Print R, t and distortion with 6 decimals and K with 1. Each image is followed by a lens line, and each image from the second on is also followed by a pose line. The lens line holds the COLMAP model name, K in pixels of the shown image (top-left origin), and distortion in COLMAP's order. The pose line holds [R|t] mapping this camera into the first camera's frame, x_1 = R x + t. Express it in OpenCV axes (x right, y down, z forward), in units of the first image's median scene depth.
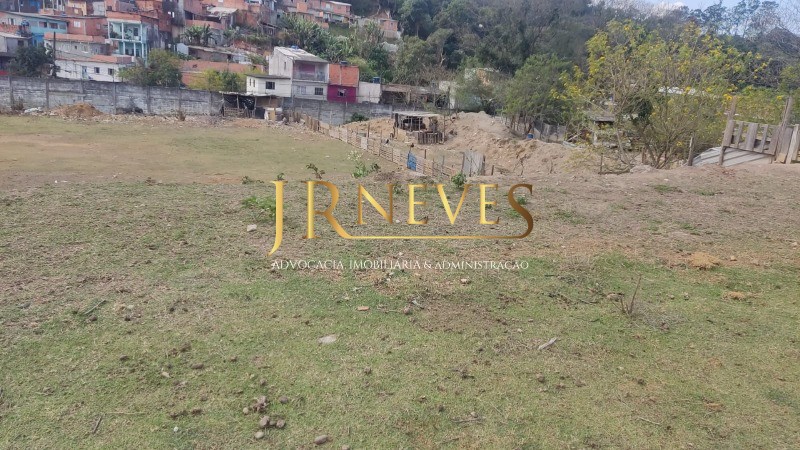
lens RADIAL K [[583.5, 0, 402.8], [0, 583.5, 219.2], [0, 0, 1]] dist [0.094159, -0.127771]
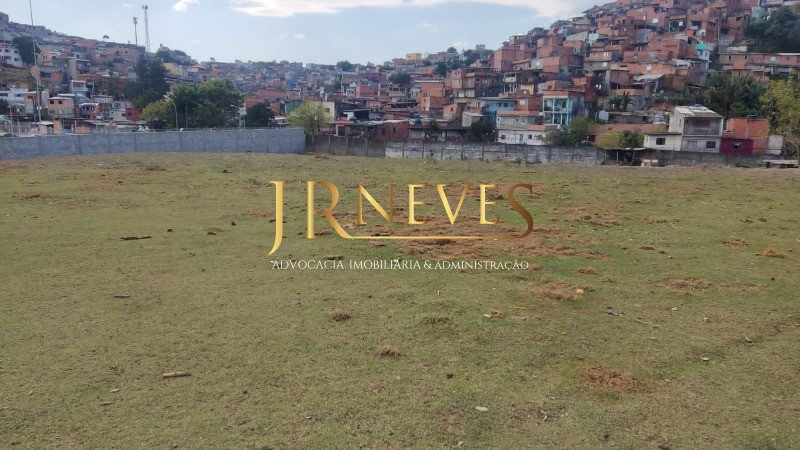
lens RADIAL K [[583.5, 0, 395.5], [0, 583.5, 224.7], [0, 0, 1]] dist [0.094159, -0.127771]
pose [[0.742548, 0.057581, -0.667313, 0.297794], [-0.122091, 0.991242, -0.050324, 0.086440], [0.658571, 0.118841, 0.743075, -0.263276]]
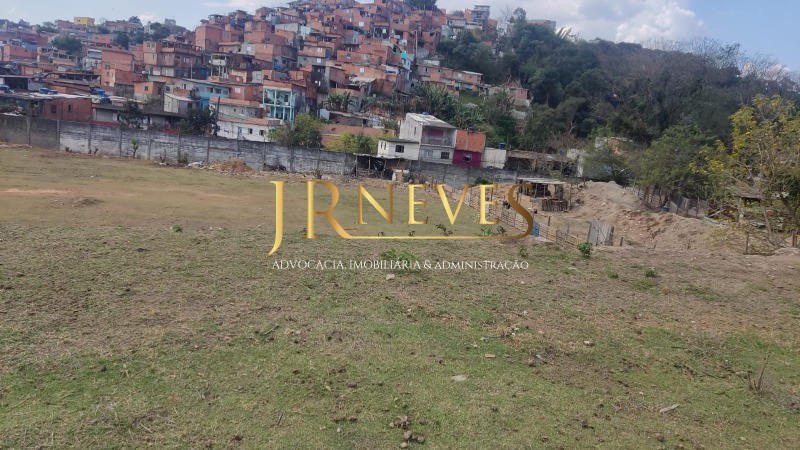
lens RADIAL K [[583.5, 0, 399.3], [0, 583.5, 224.1], [0, 0, 1]] dist [0.094159, -0.127771]
pose [[0.976357, 0.058898, -0.207987, -0.001362], [-0.079054, 0.992803, -0.089960, 0.001301], [0.201191, 0.104276, 0.973986, -0.009989]]
